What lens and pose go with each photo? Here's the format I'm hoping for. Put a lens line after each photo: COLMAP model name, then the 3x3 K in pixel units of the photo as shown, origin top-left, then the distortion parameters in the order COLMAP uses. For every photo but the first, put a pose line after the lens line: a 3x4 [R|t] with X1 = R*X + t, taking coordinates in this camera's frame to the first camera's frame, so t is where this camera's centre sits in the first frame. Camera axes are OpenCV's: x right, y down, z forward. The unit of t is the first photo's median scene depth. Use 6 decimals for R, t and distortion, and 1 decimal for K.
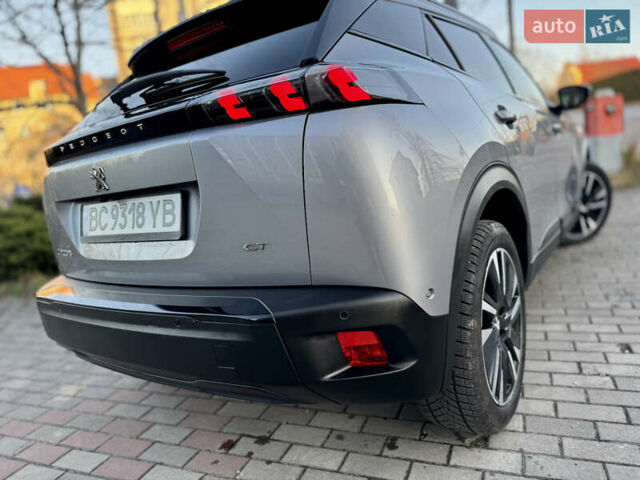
lens RADIAL K [[467.4, 0, 320.8], [0, 467.4, 244.8], [0, 0, 1]] dist [0.032321, -0.018879]
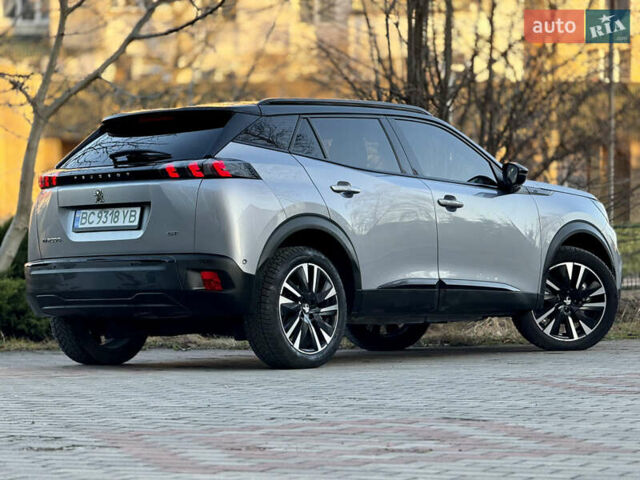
lens RADIAL K [[2492.4, 0, 319.6], [0, 2492.4, 238.6], [0, 0, 1]] dist [0.228595, 0.000000]
pose [[0.987110, 0.121575, -0.104081, 1.489585], [-0.138597, 0.974568, -0.176090, 1.682118], [0.080026, 0.188246, 0.978856, -8.787203]]
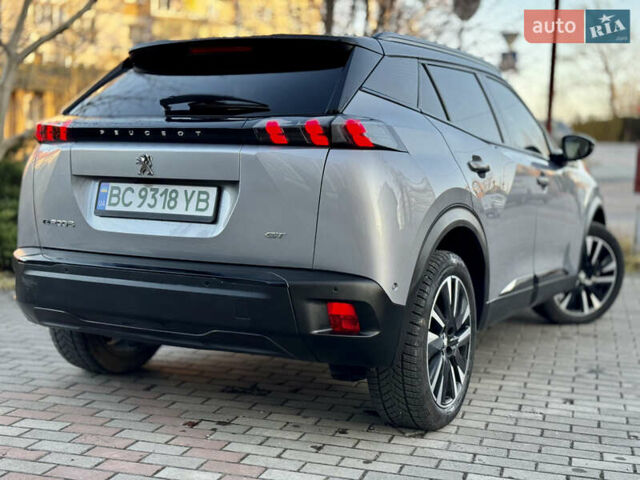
lens RADIAL K [[915.2, 0, 322.8], [0, 915.2, 245.5], [0, 0, 1]] dist [0.192849, 0.000000]
pose [[0.978819, 0.155218, 0.133492, -0.297812], [-0.142314, 0.984618, -0.101359, 0.238550], [-0.147171, 0.080215, 0.985853, -1.386328]]
